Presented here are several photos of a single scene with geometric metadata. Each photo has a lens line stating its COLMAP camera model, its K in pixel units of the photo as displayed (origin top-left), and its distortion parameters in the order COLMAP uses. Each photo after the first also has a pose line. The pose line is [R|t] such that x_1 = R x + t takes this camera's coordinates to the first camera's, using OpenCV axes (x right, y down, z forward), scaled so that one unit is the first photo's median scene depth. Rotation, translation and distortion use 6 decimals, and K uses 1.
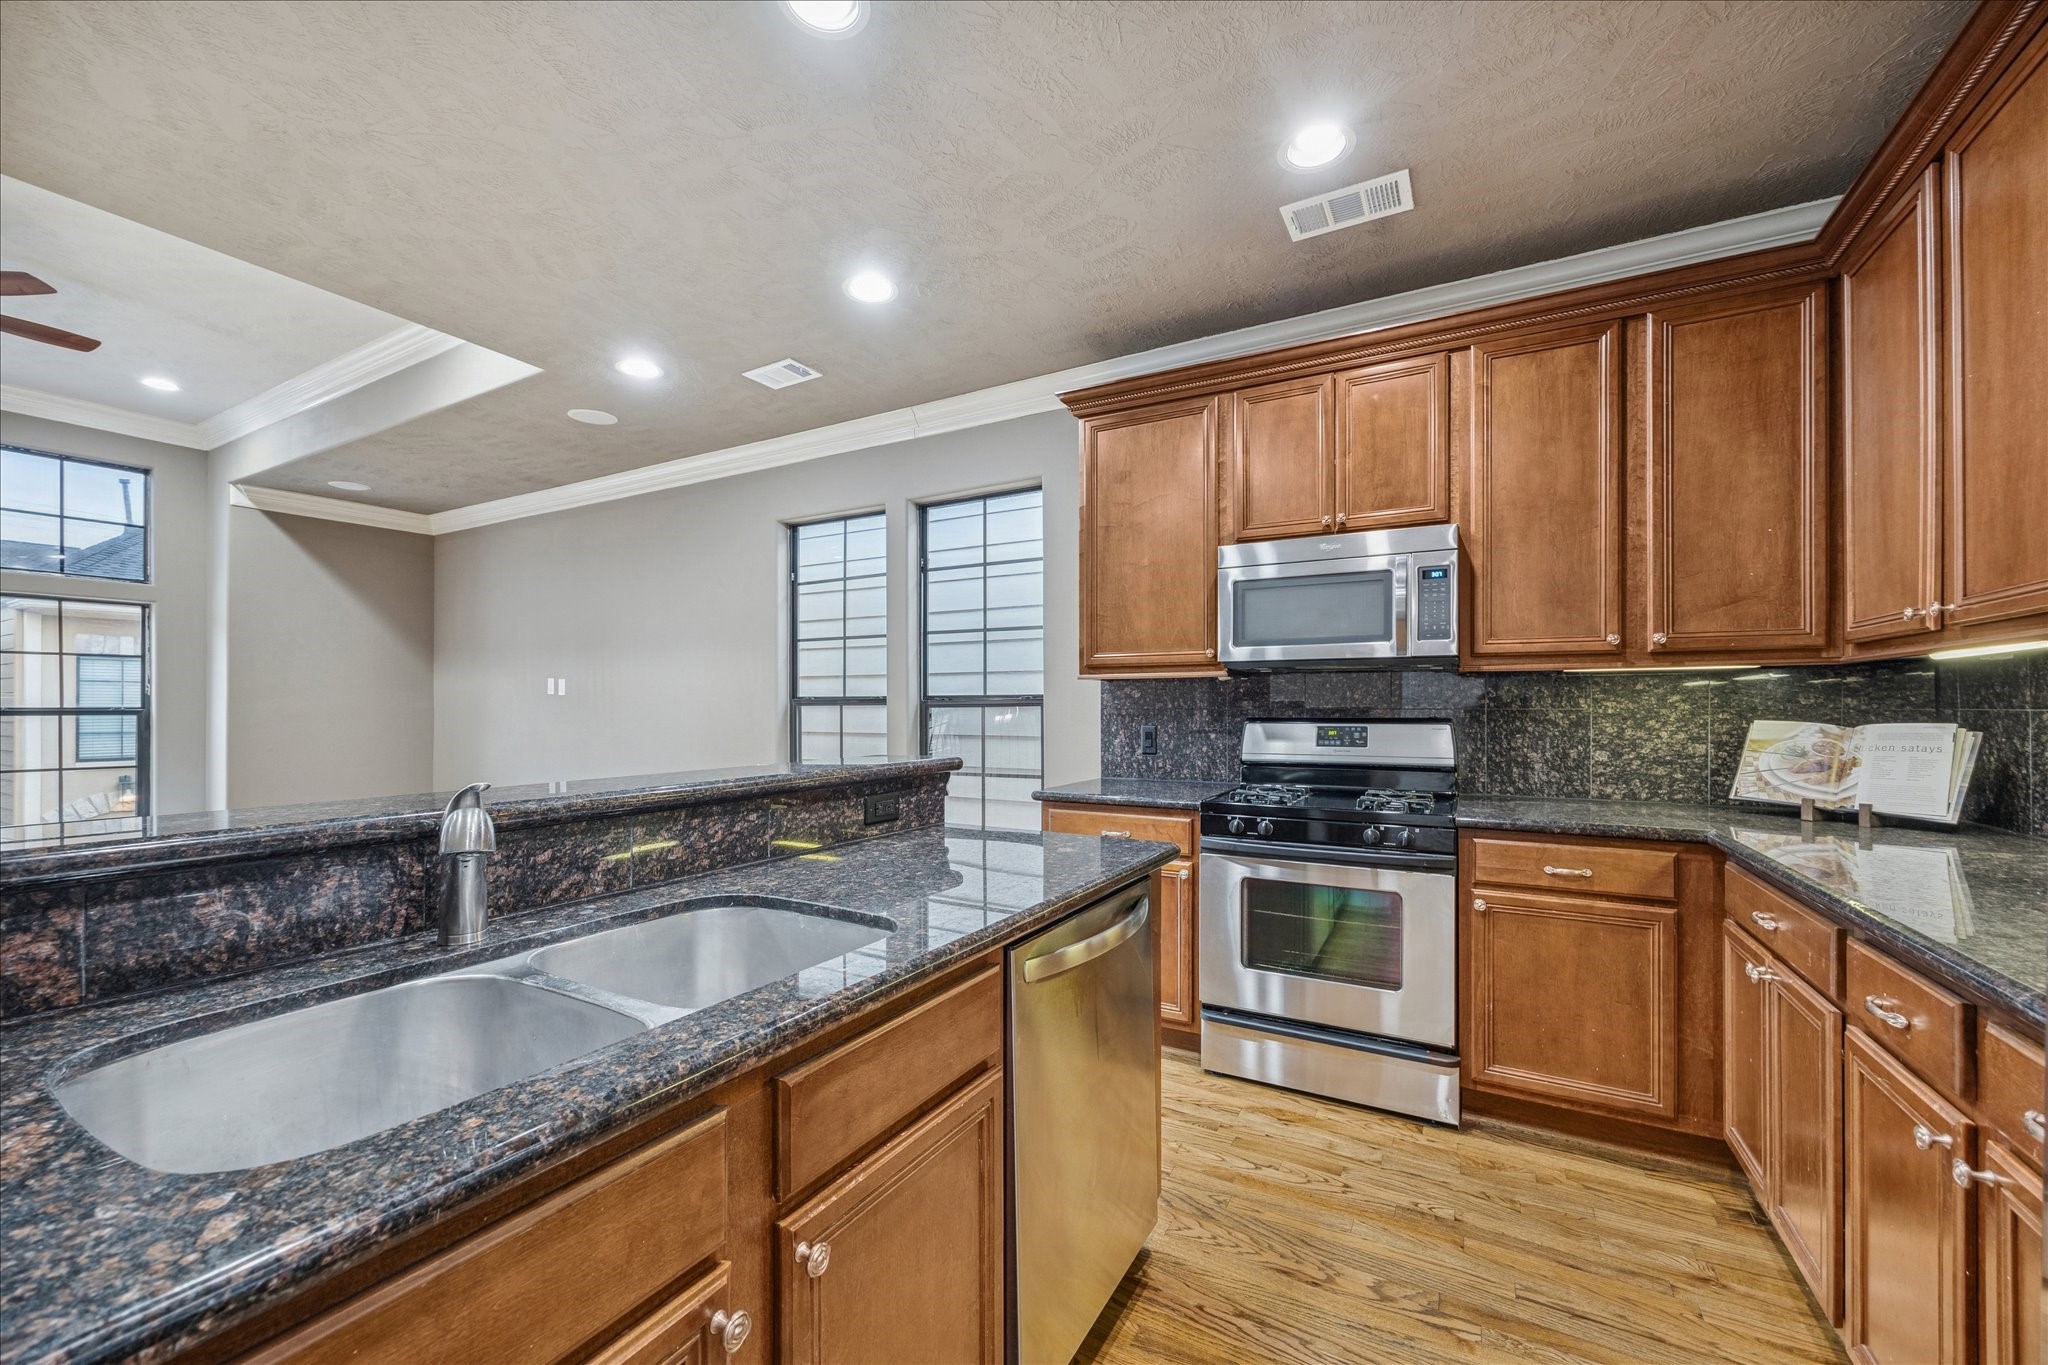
lens RADIAL K [[784.7, 0, 1035.4], [0, 784.7, 698.1], [0, 0, 1]] dist [0.000006, 0.000121]
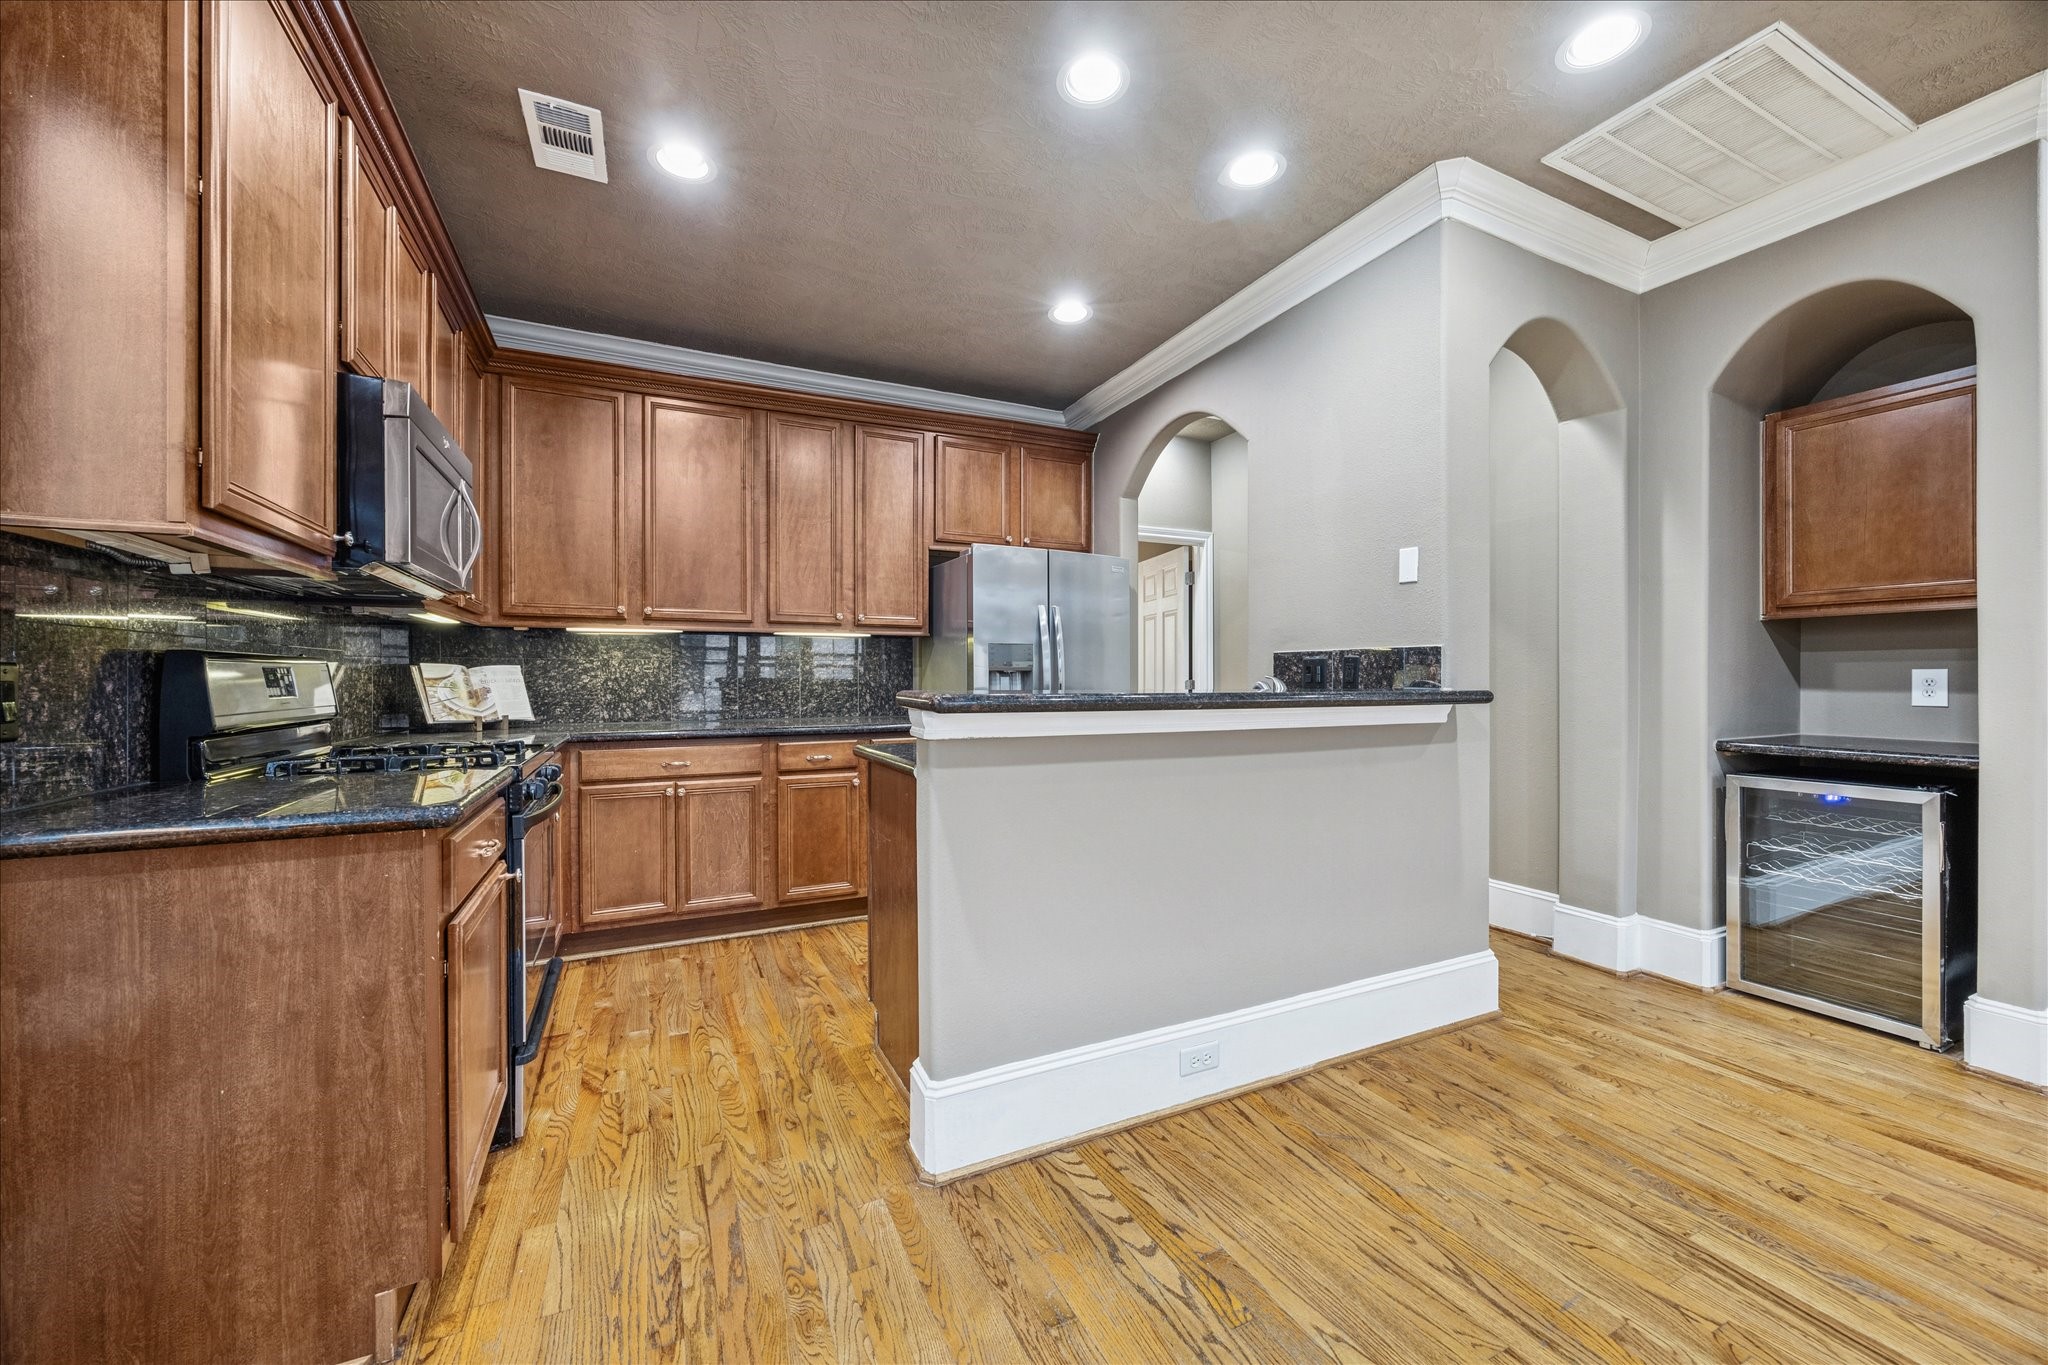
lens RADIAL K [[796.8, 0, 1053.6], [0, 796.8, 680.2], [0, 0, 1]] dist [-0.001136, -0.000031]
pose [[-0.828718, 0.001055, 0.559666, -0.314366], [-0.001103, 0.999993, -0.003518, 0.028494], [-0.559666, -0.003533, -0.828711, 0.702504]]
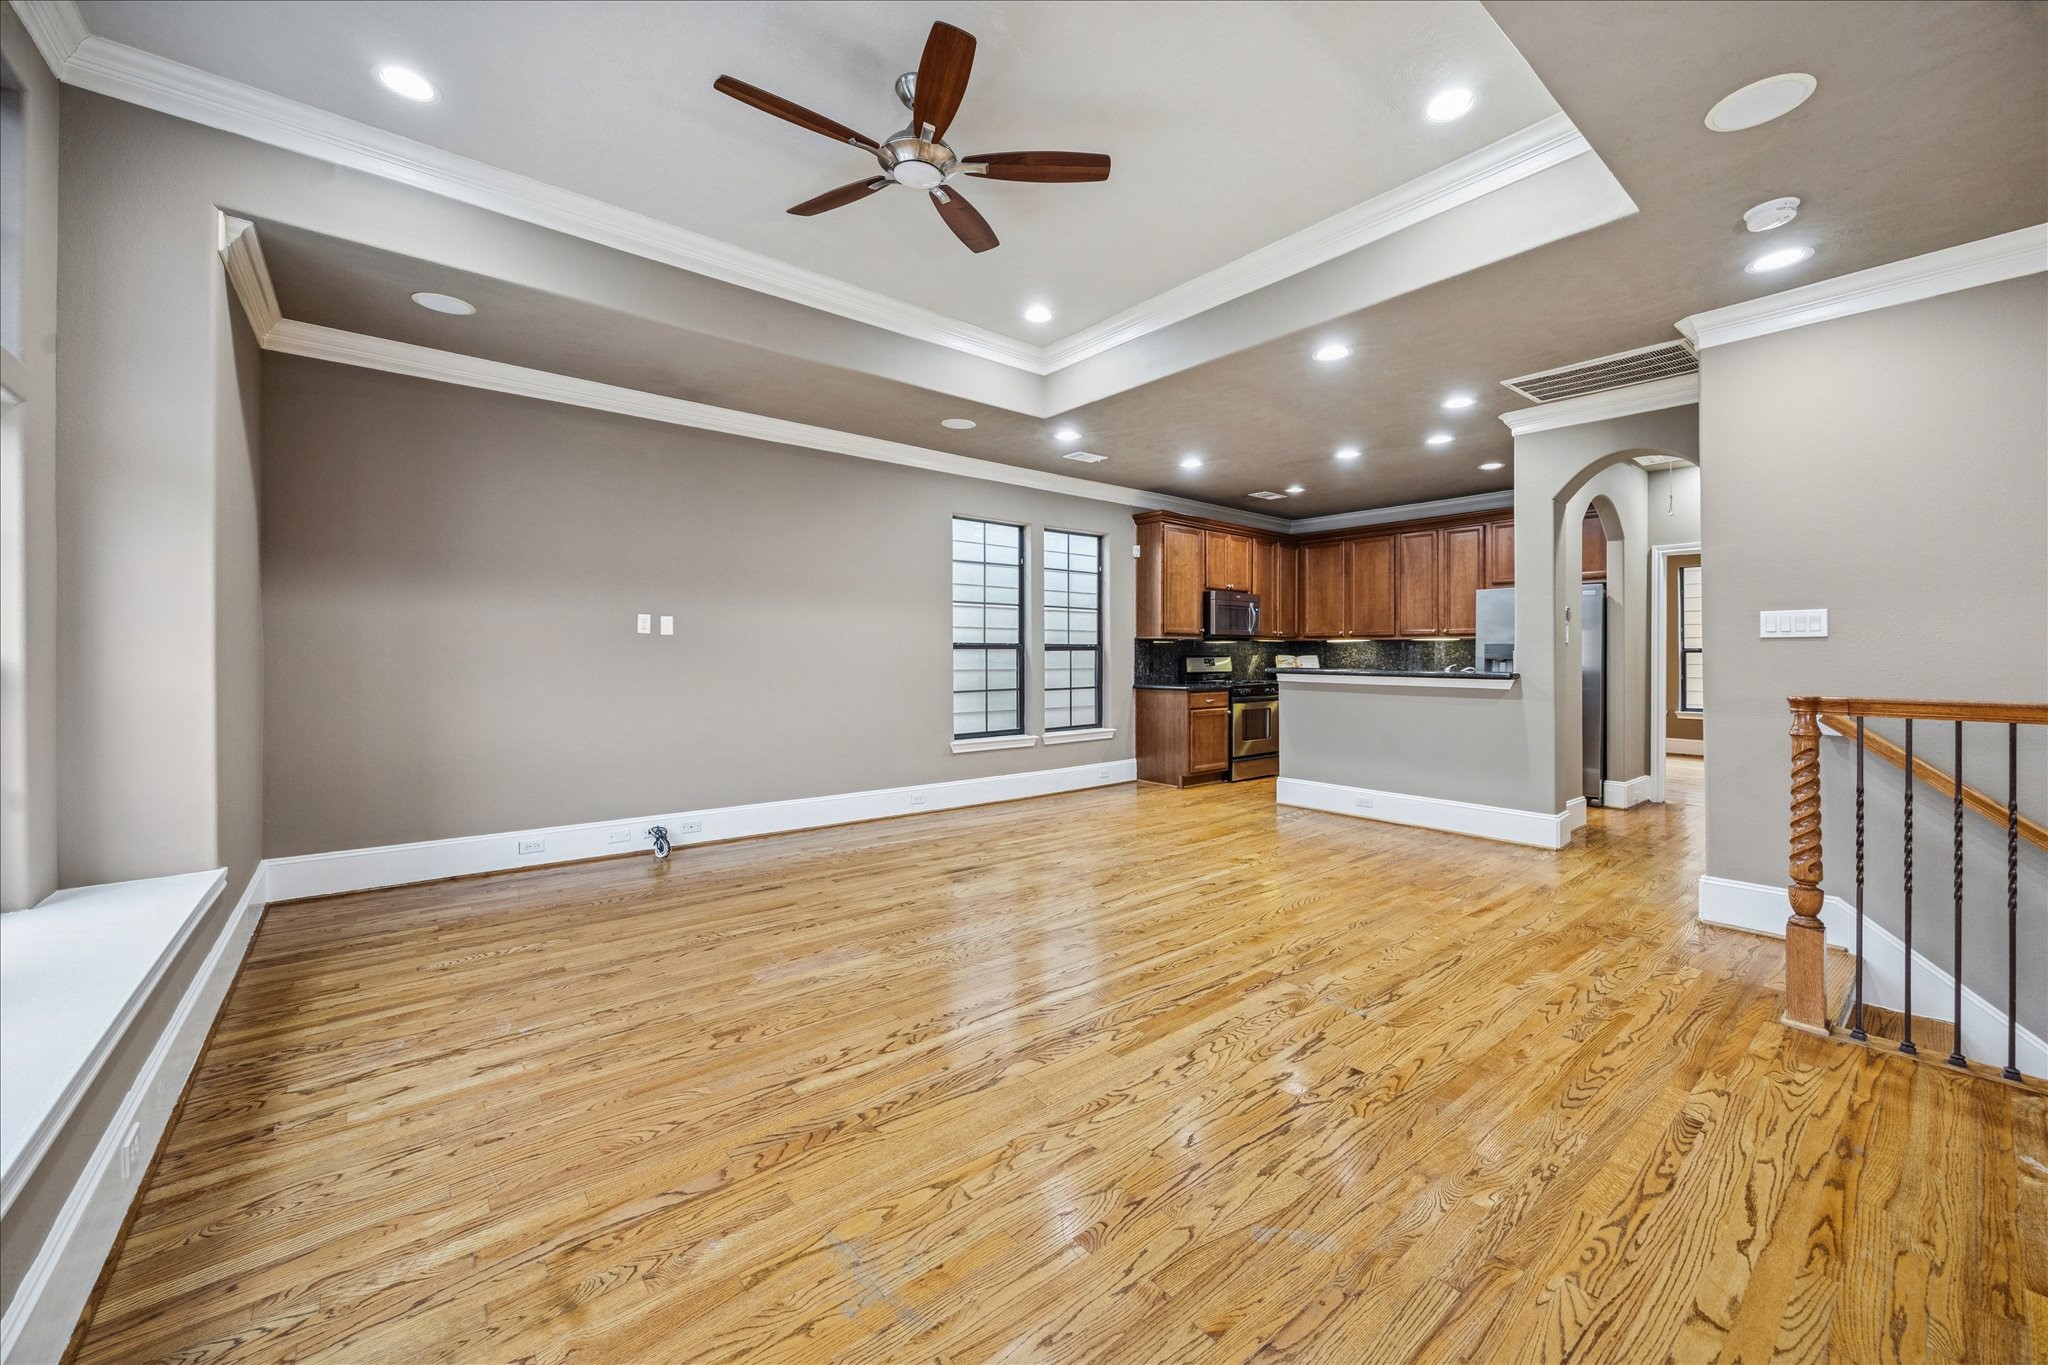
lens RADIAL K [[779.6, 0, 1005.8], [0, 779.6, 649.8], [0, 0, 1]] dist [0.001385, 0.000228]
pose [[0.383833, 0.006726, 0.923378, -1.398260], [-0.010421, 0.999941, -0.002952, 0.012805], [-0.923344, -0.008489, 0.383880, 0.355895]]
